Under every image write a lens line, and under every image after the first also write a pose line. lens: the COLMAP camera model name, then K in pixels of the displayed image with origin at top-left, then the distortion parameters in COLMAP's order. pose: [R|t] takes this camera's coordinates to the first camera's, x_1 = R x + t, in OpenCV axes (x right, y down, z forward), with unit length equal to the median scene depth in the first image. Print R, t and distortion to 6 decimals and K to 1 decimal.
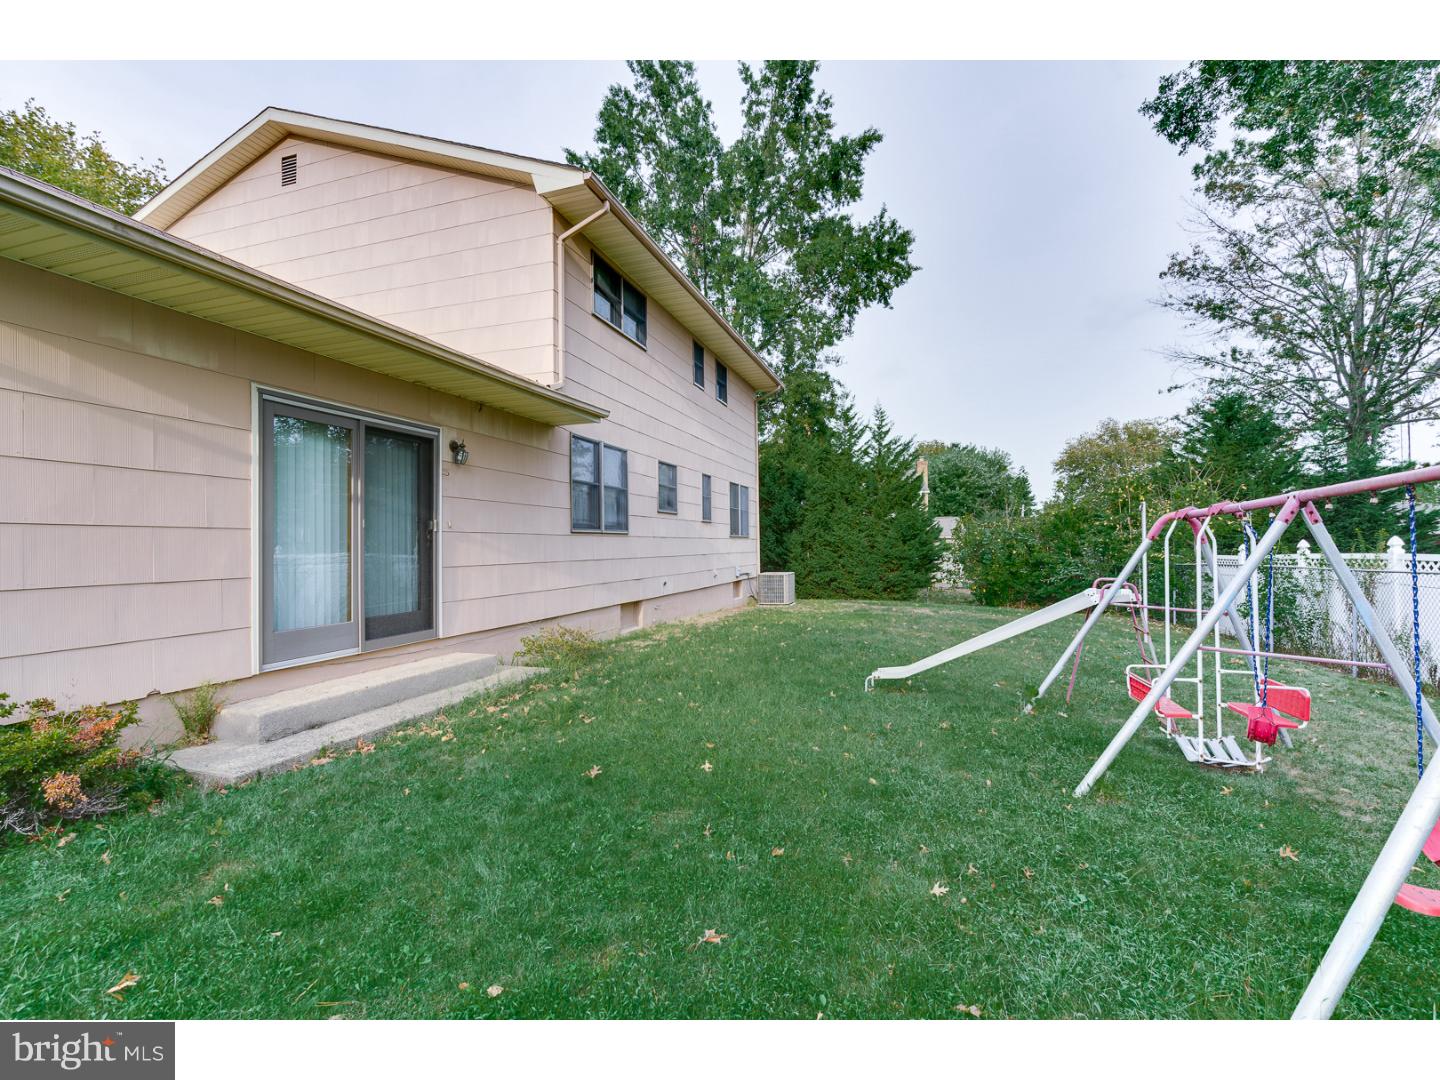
lens RADIAL K [[659.2, 0, 706.5], [0, 659.2, 535.3], [0, 0, 1]] dist [-0.002105, 0.001070]
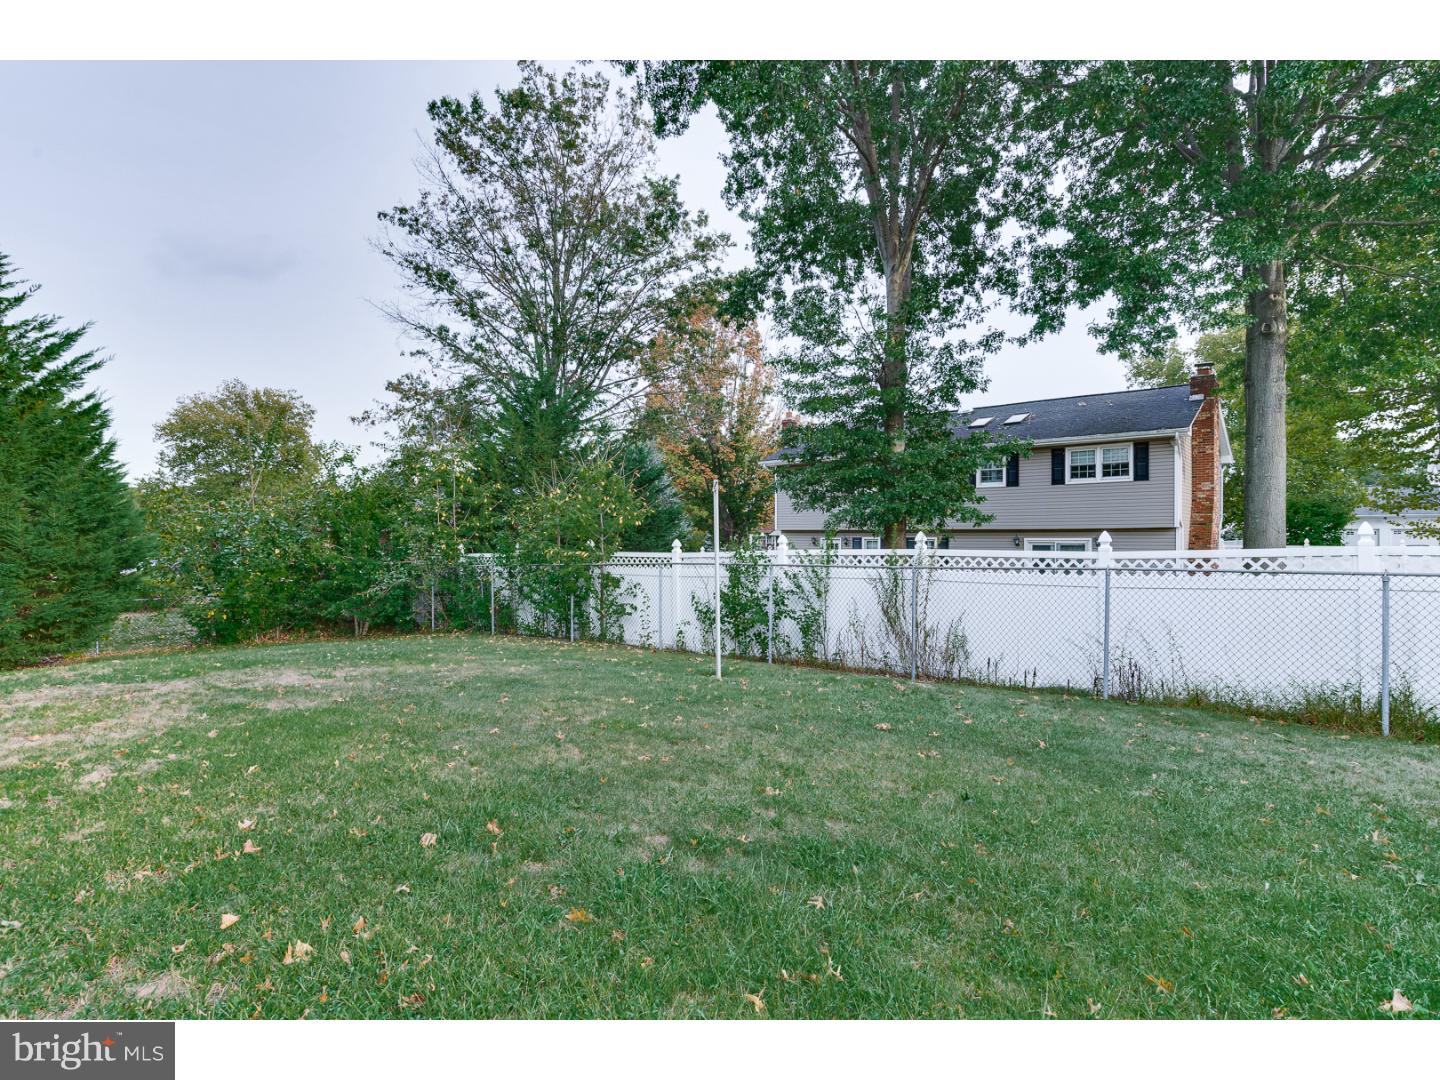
lens RADIAL K [[747.6, 0, 719.6], [0, 747.6, 535.0], [0, 0, 1]] dist [0.000446, 0.000492]
pose [[0.364395, 0.006437, 0.931222, -0.034408], [-0.015254, 0.999883, -0.000942, 0.003829], [-0.931120, -0.013861, 0.364451, 0.281781]]
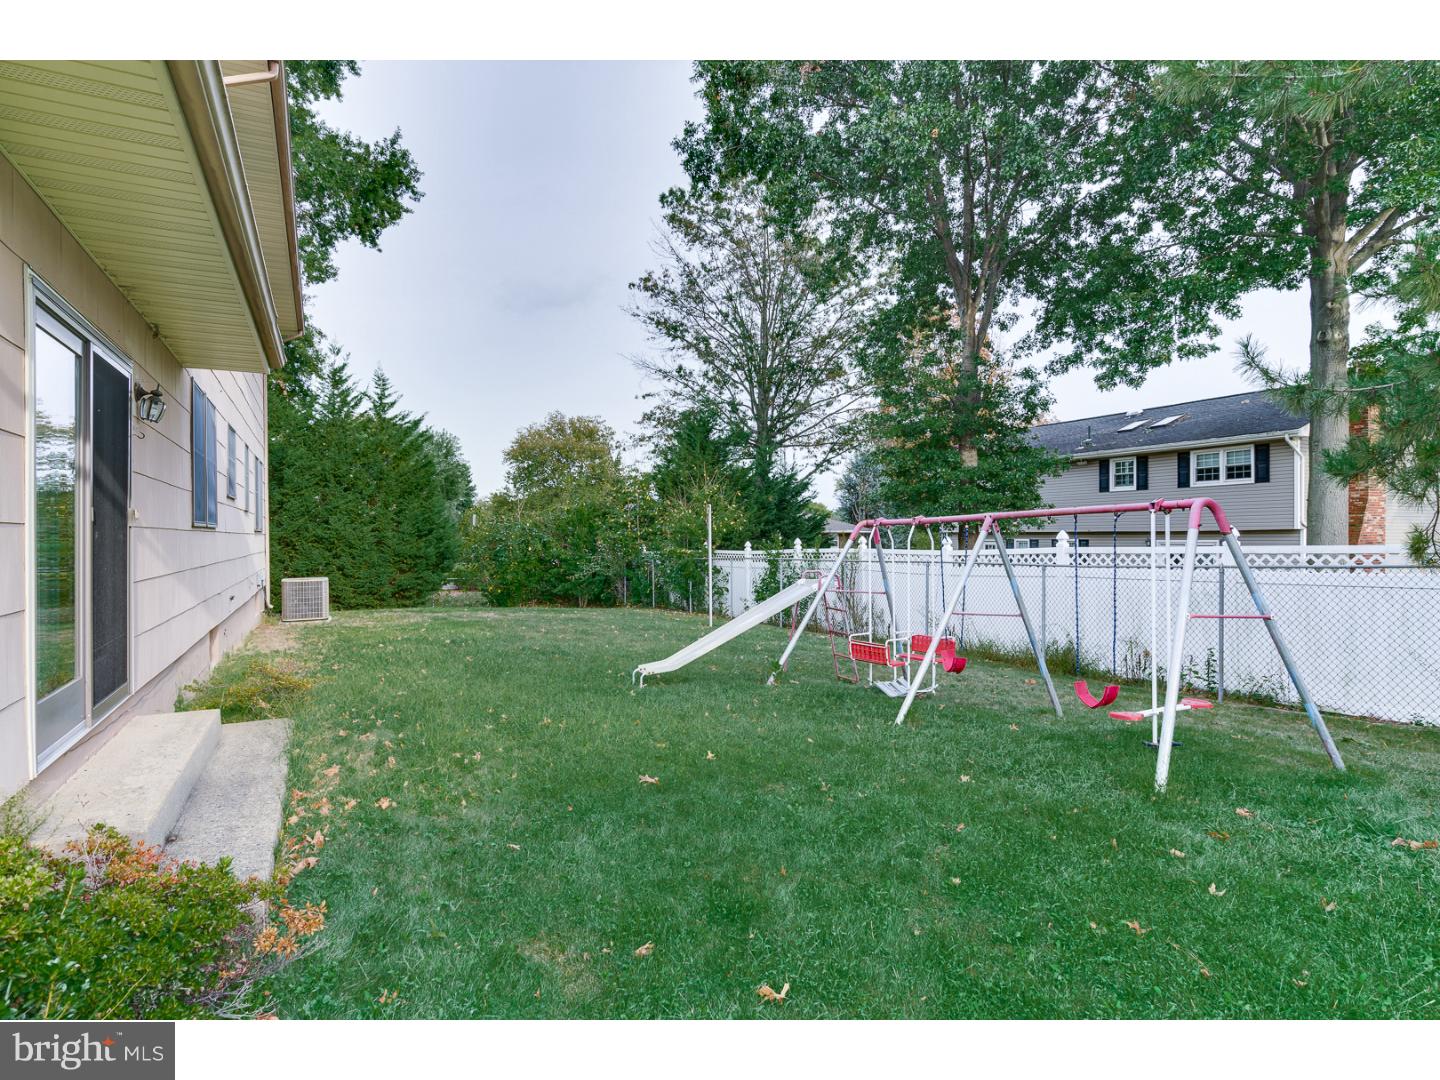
lens RADIAL K [[781.8, 0, 726.0], [0, 781.8, 537.4], [0, 0, 1]] dist [-0.002619, 0.000517]
pose [[0.694467, 0.003413, 0.719516, -0.117275], [-0.012025, 0.999904, 0.006863, -0.001368], [-0.719424, -0.013418, 0.694442, 0.014445]]
